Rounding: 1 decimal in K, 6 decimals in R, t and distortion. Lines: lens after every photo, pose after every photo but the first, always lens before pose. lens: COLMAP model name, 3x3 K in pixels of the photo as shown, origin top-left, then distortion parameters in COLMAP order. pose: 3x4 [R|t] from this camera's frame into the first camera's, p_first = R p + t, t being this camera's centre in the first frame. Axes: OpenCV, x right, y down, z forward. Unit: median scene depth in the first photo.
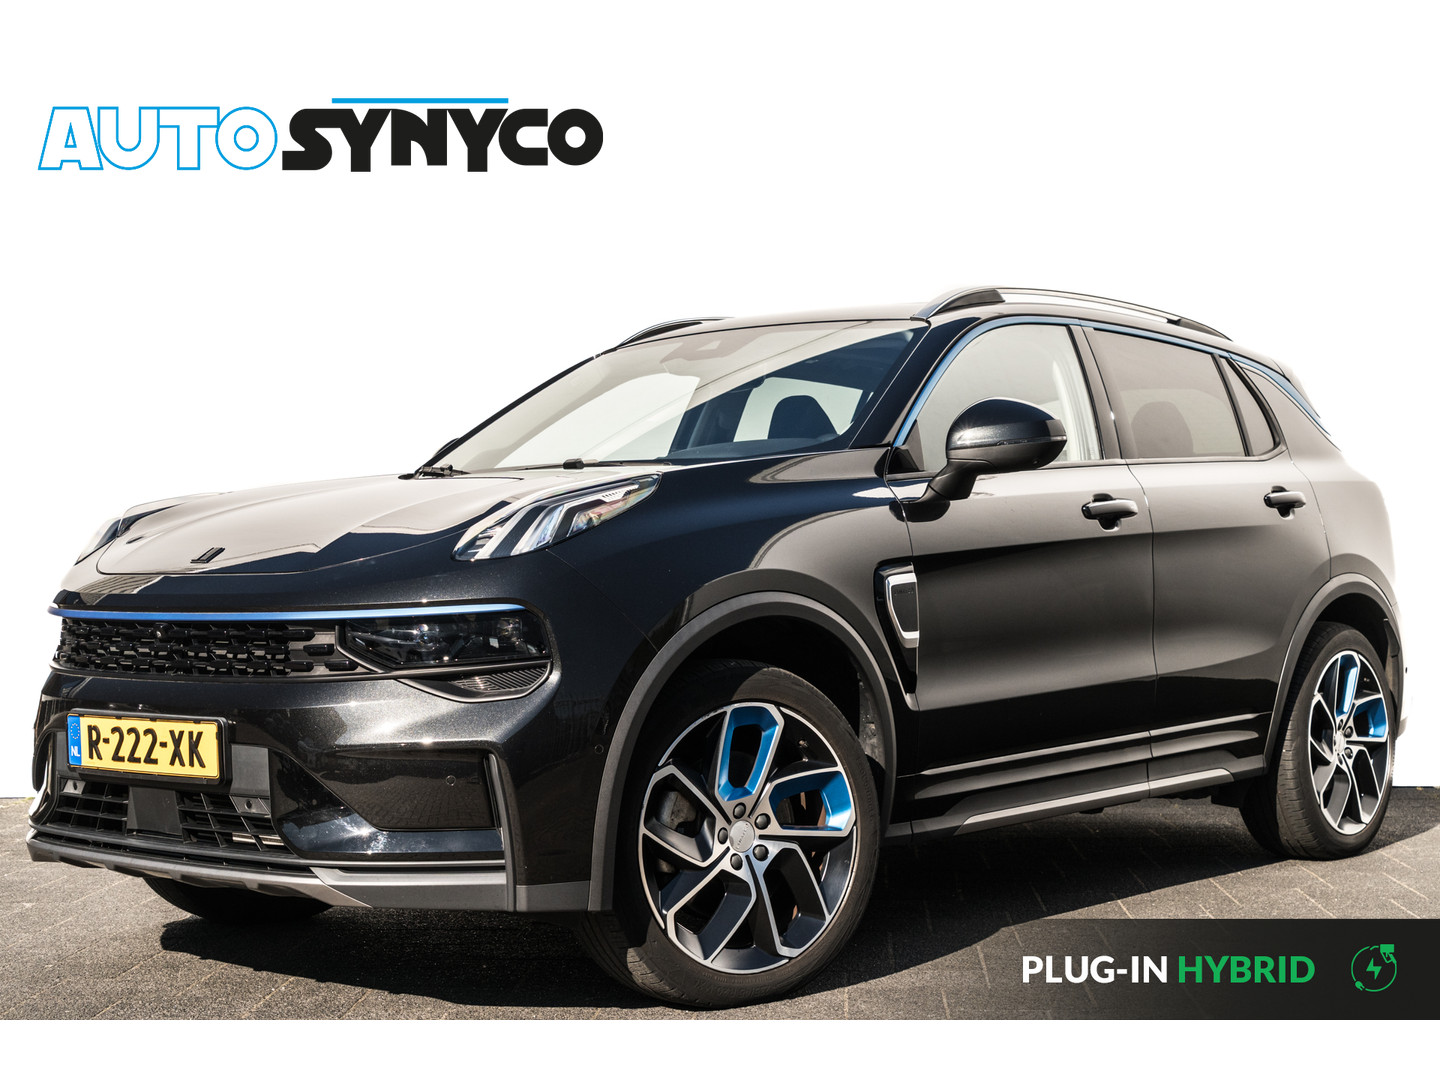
lens RADIAL K [[2111.8, 0, 720.0], [0, 2111.8, 540.0], [0, 0, 1]] dist [0.019391, 0.037167]
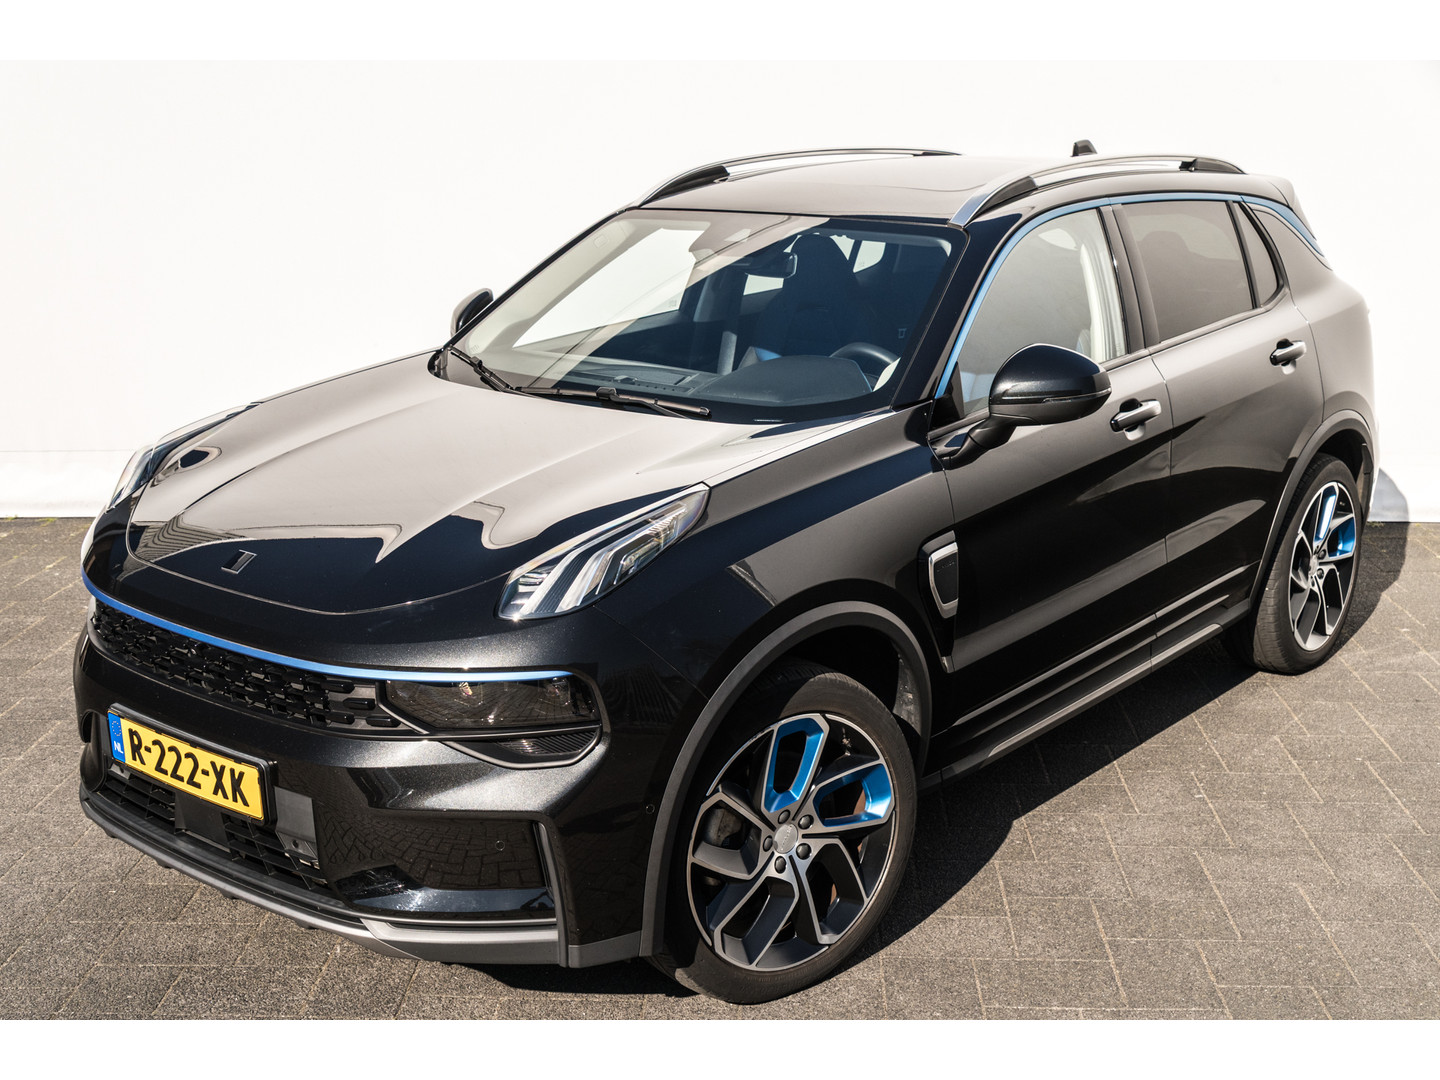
lens RADIAL K [[1748.9, 0, 720.0], [0, 1748.9, 540.0], [0, 0, 1]] dist [0.005480, 0.014301]
pose [[0.999839, 0.003577, 0.017597, -0.036311], [-0.007885, 0.967886, 0.251266, -0.208170], [-0.016133, -0.251365, 0.967758, 0.224479]]
